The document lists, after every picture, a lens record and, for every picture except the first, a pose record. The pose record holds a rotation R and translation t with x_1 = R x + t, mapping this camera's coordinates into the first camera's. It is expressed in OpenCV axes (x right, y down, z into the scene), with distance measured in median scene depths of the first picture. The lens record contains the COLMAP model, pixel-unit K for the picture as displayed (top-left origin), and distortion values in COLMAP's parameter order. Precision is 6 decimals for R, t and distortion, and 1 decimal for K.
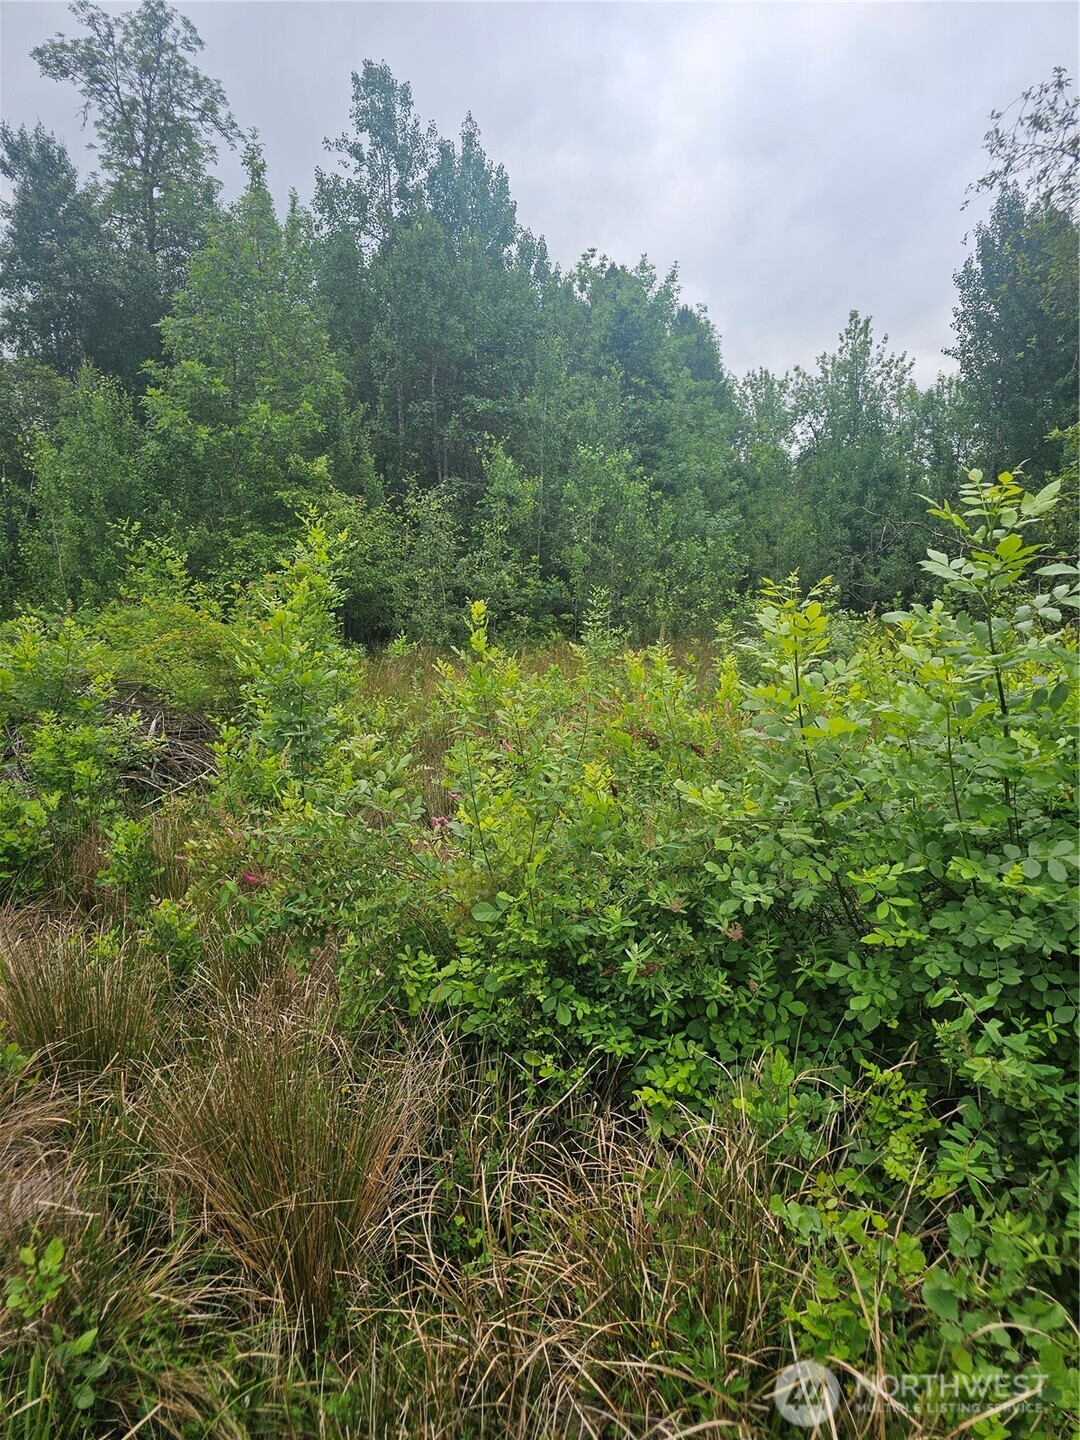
lens RADIAL K [[941.9, 0, 539.6], [0, 941.9, 716.7], [0, 0, 1]] dist [0.019058, -0.020385]
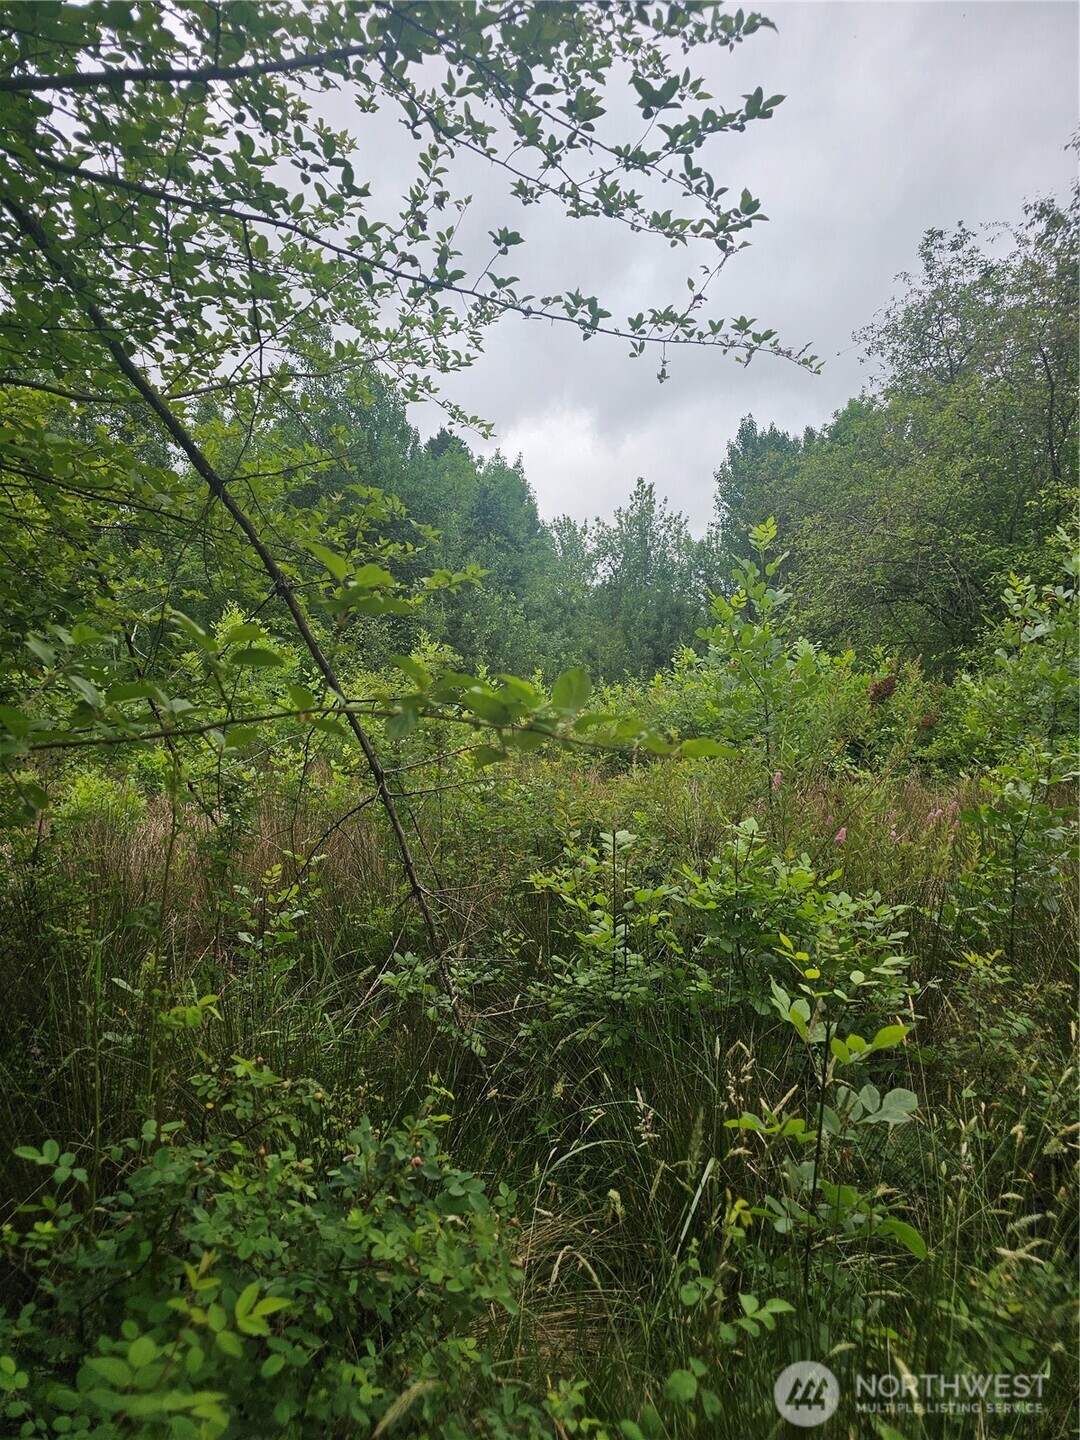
lens RADIAL K [[941.9, 0, 540.4], [0, 941.9, 717.4], [0, 0, 1]] dist [0.019058, -0.020385]
pose [[0.977831, -0.010498, 0.209134, -0.059258], [0.036829, 0.991796, -0.122410, 0.032052], [-0.206133, 0.127398, 0.970195, -0.138102]]
